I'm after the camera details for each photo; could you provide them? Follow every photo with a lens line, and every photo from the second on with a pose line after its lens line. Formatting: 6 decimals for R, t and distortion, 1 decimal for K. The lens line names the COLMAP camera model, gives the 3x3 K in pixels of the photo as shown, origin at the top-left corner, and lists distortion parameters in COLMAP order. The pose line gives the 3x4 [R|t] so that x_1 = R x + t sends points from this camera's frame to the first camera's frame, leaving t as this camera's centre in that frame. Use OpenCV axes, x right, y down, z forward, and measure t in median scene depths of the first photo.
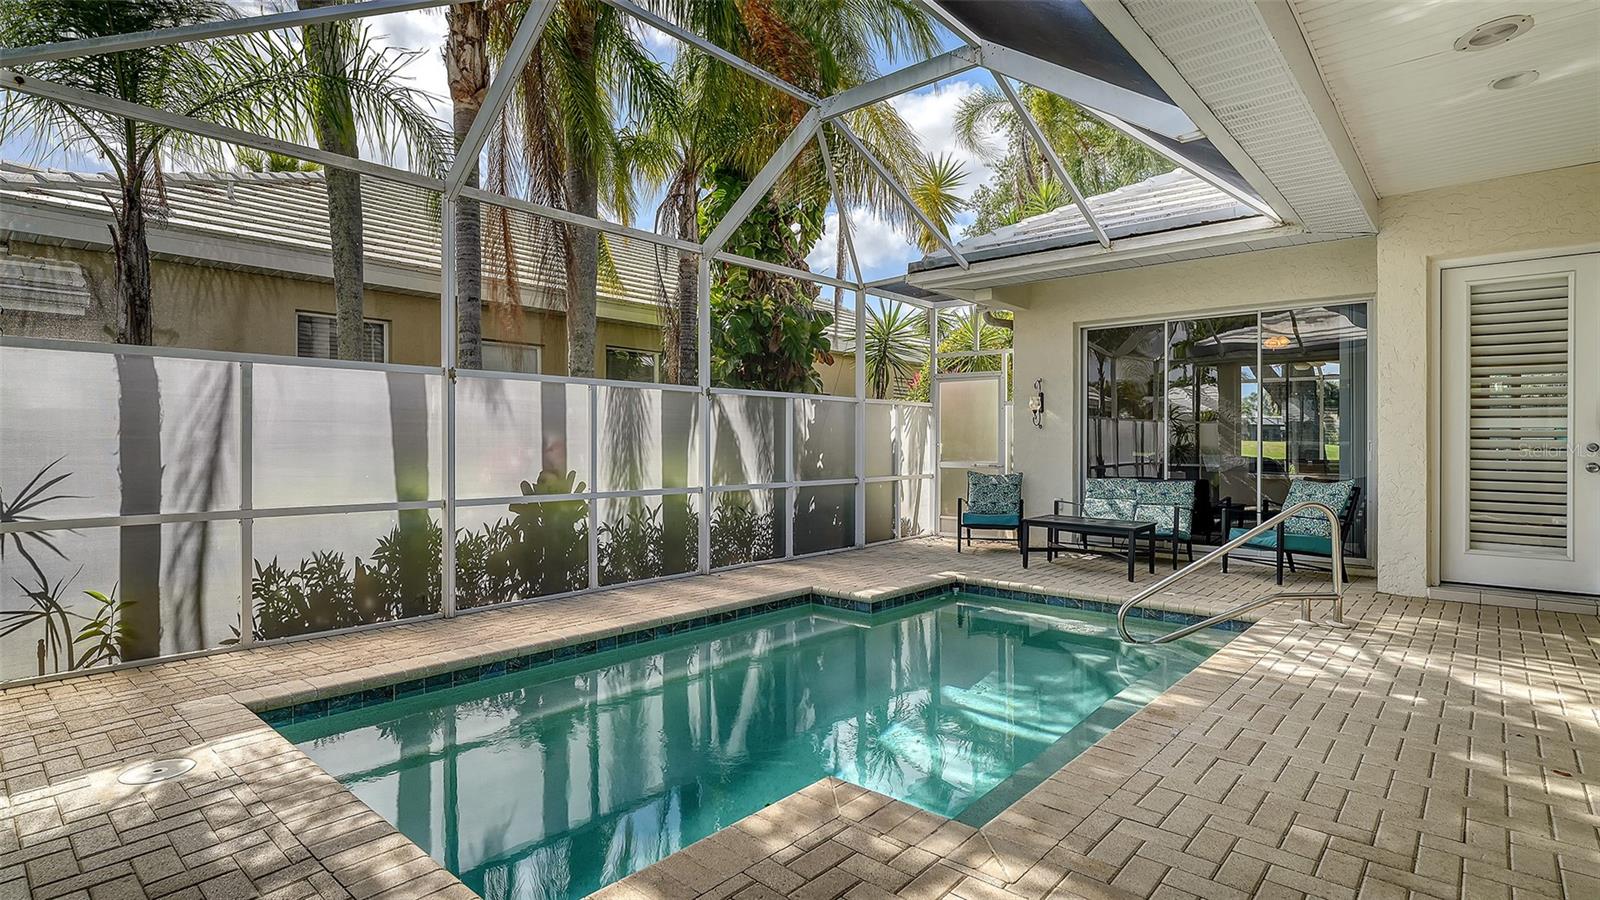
lens RADIAL K [[801.2, 0, 800.3], [0, 801.2, 442.5], [0, 0, 1]] dist [0.000304, -0.000085]
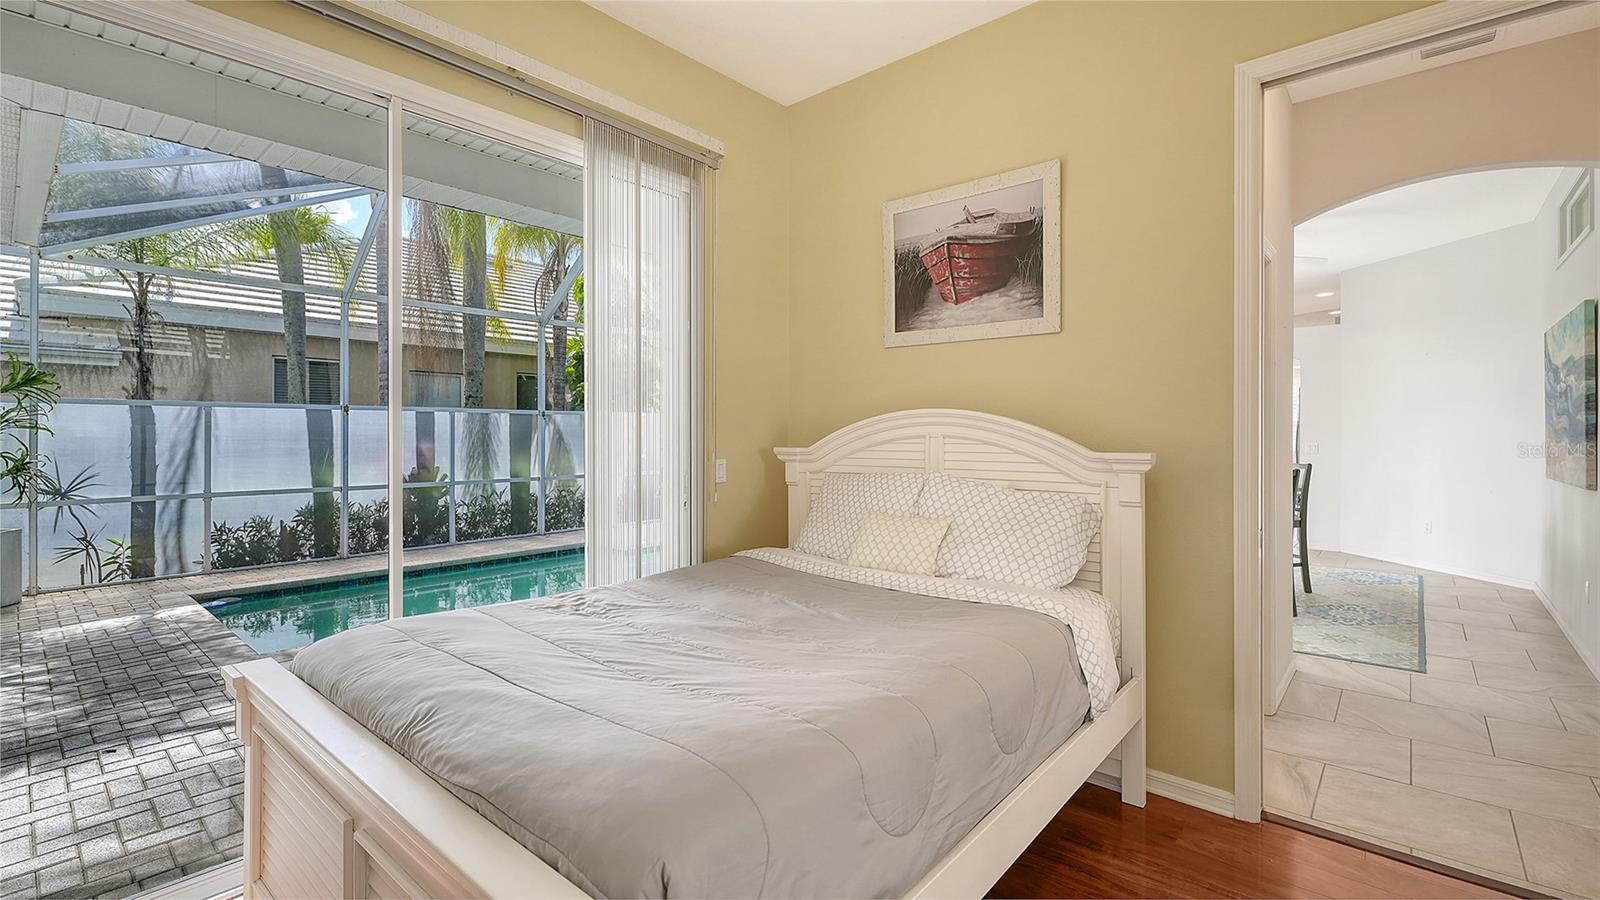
lens RADIAL K [[710.1, 0, 804.1], [0, 710.1, 438.0], [0, 0, 1]] dist [0.022064, -0.000154]
pose [[0.999962, 0.006909, 0.005228, 0.505577], [-0.006993, 0.999842, 0.016335, -0.059112], [-0.005114, -0.016371, 0.999853, -0.482732]]
